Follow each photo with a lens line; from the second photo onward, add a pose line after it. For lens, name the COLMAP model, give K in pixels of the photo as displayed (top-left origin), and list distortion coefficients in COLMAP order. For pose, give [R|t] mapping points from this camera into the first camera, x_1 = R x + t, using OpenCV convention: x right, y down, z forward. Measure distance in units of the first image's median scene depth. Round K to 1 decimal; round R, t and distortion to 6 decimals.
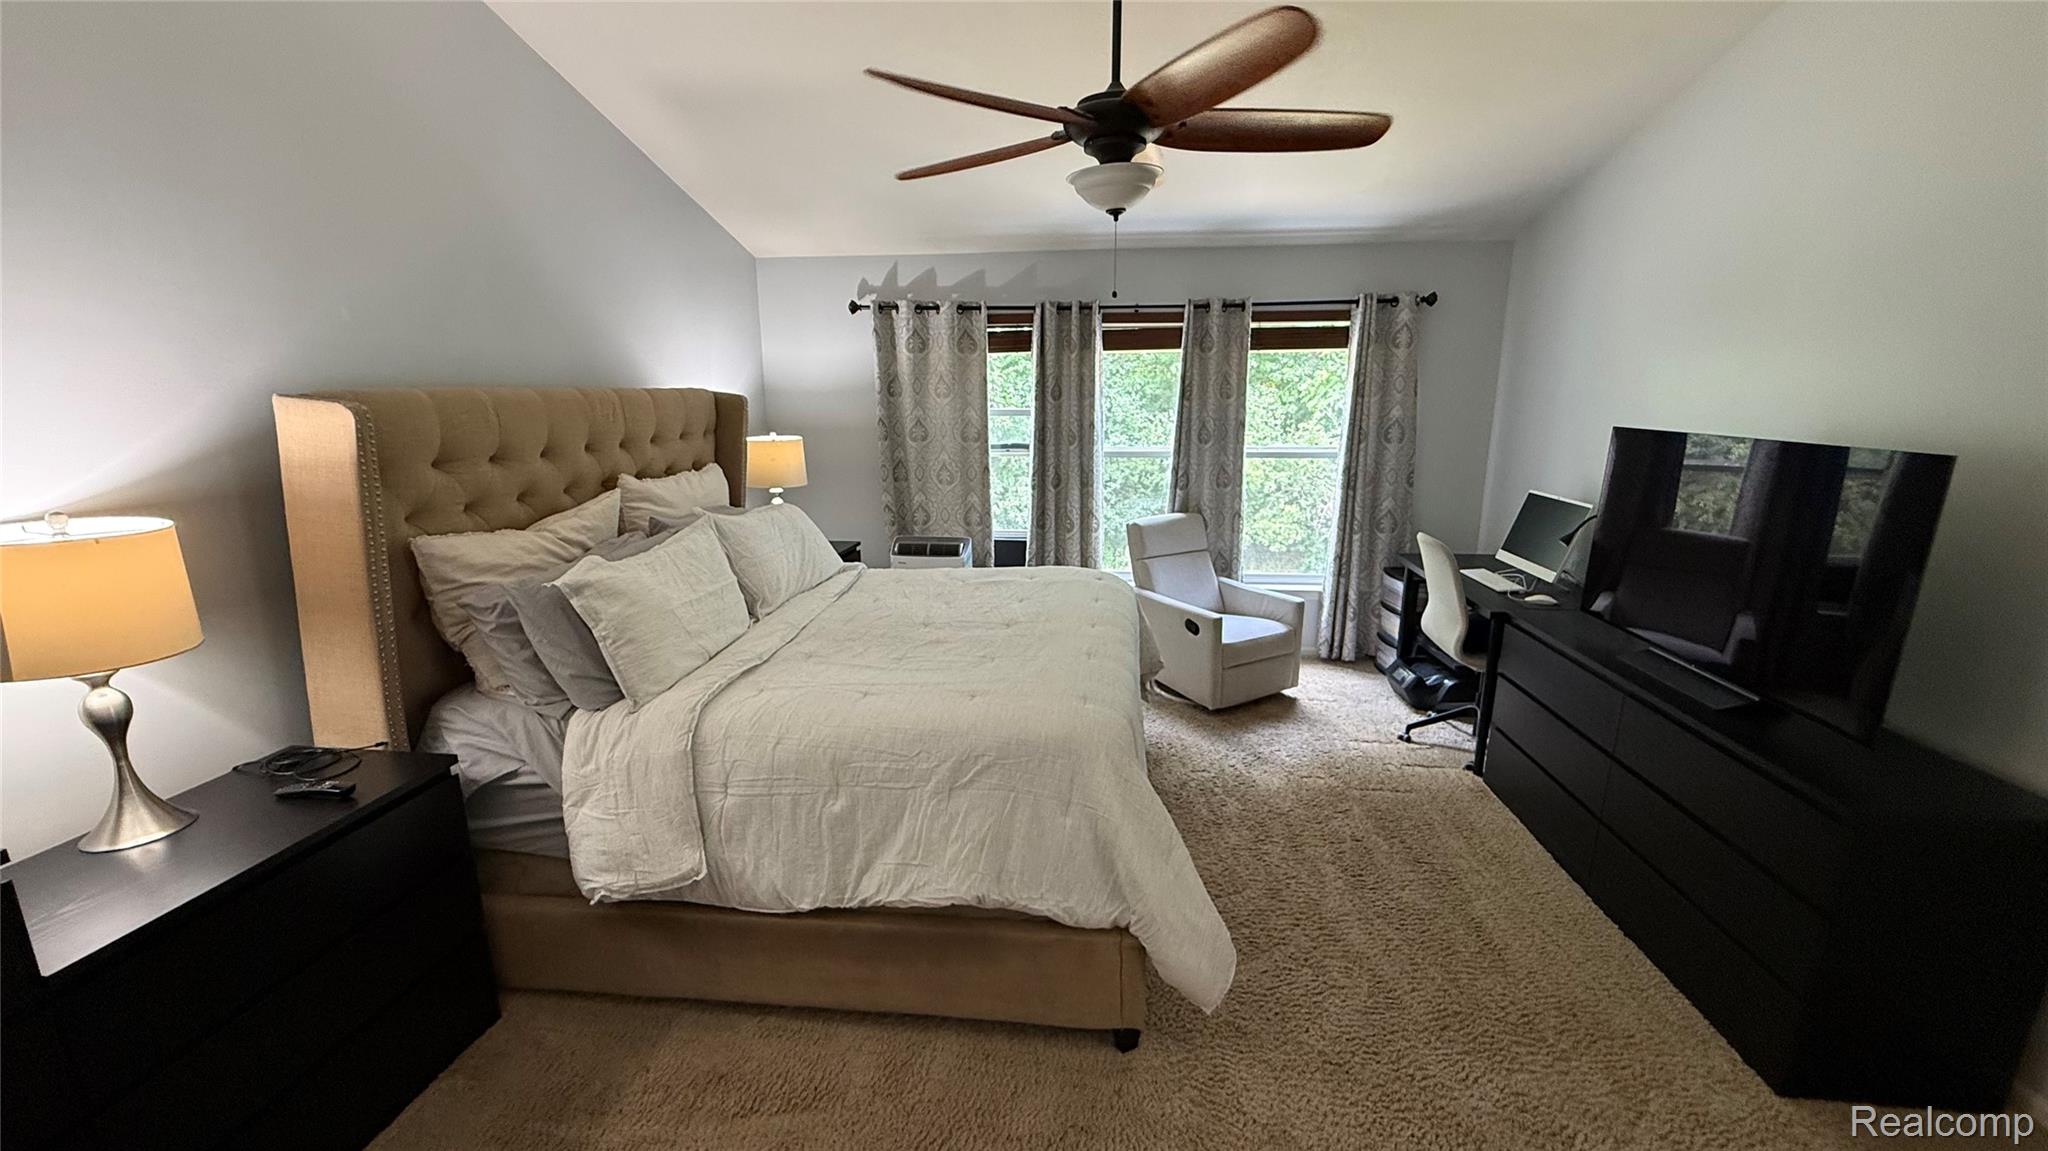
lens RADIAL K [[819.7, 0, 1025.2], [0, 819.7, 574.6], [0, 0, 1]] dist [0.002996, -0.000291]
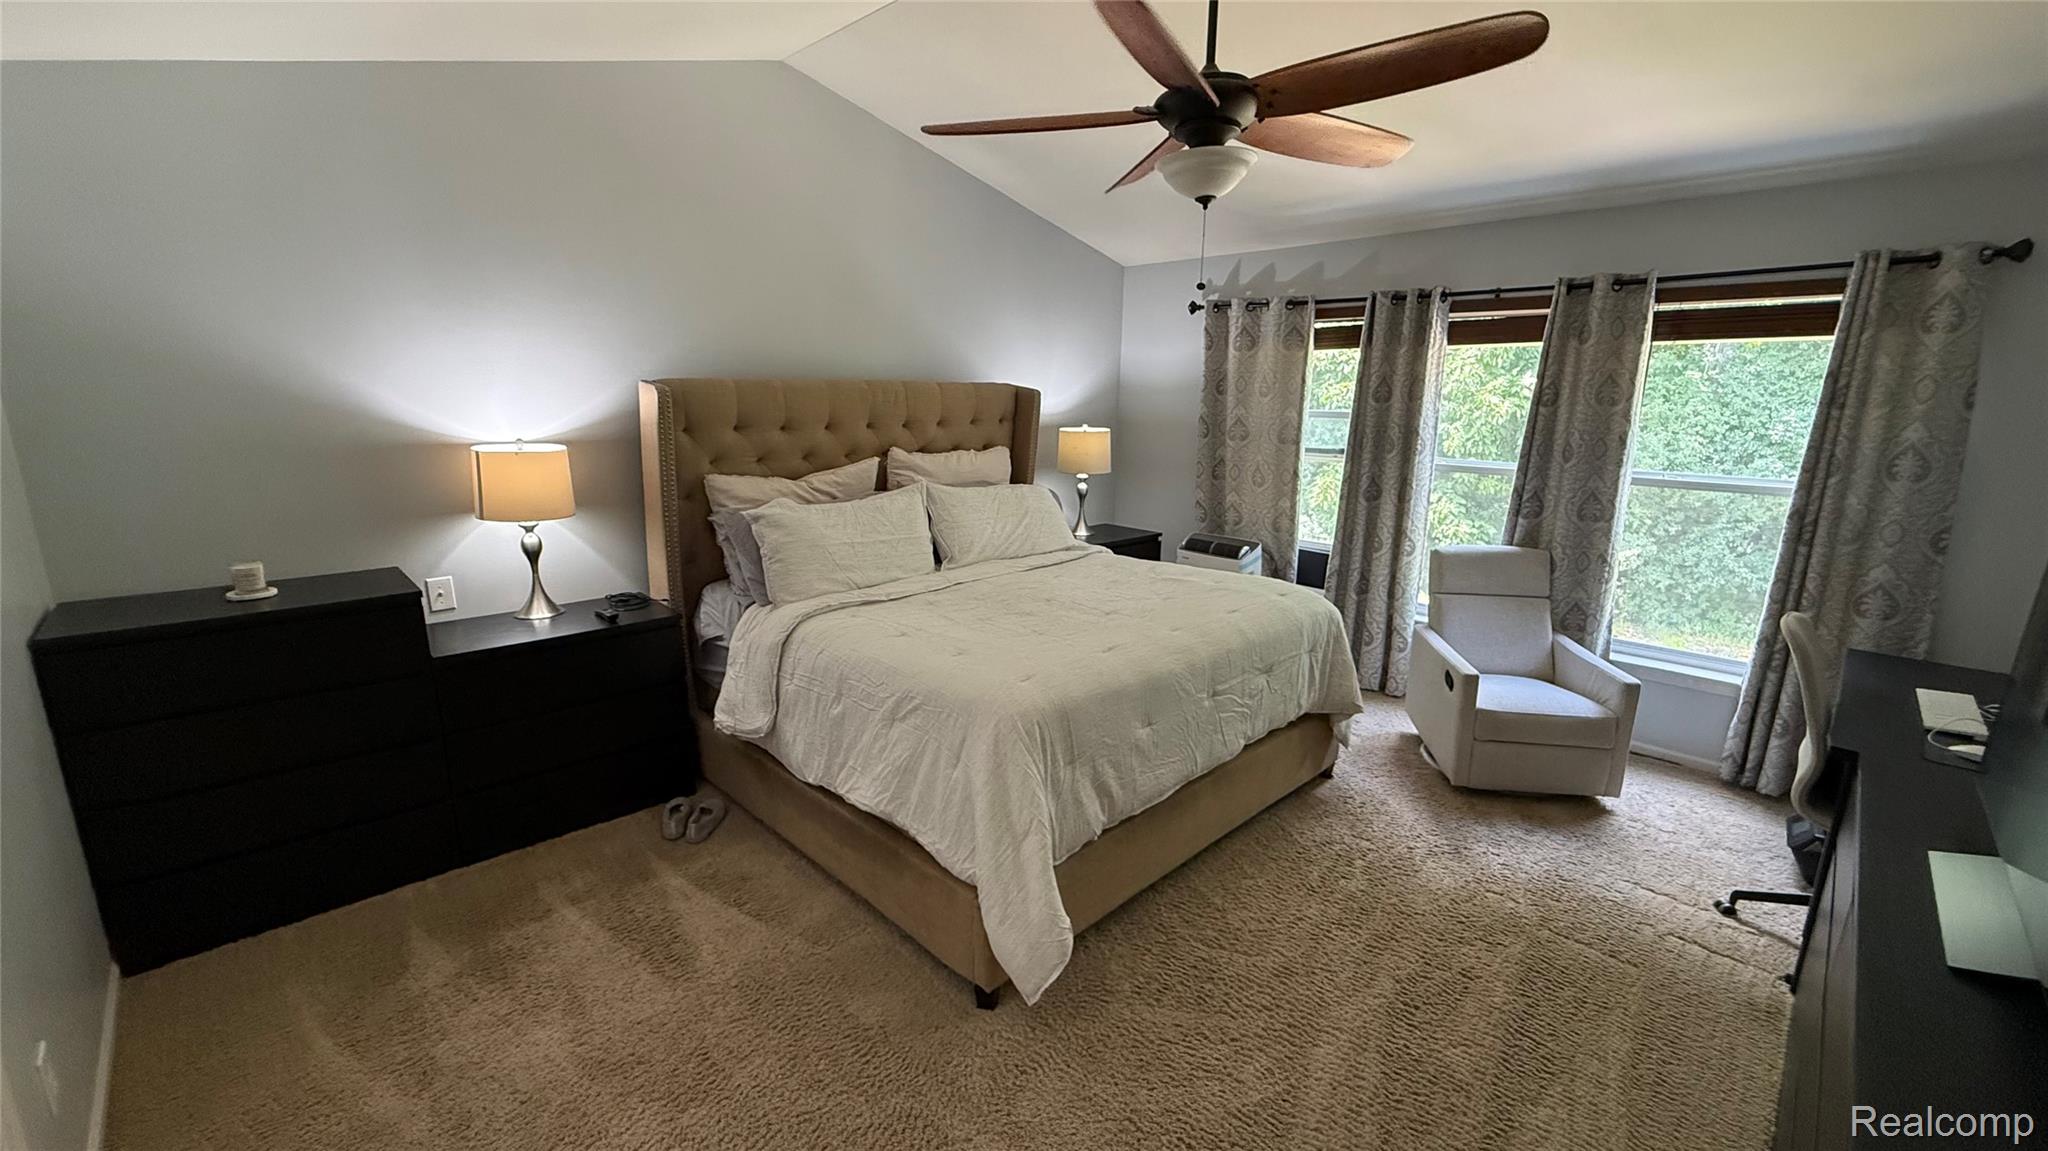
lens RADIAL K [[819.7, 0, 1023.8], [0, 819.7, 576.3], [0, 0, 1]] dist [0.002996, -0.000291]
pose [[0.772985, 0.156348, -0.614857, 0.336916], [-0.156306, 0.986216, 0.054275, -0.015684], [0.614868, 0.054152, 0.786769, 0.078947]]
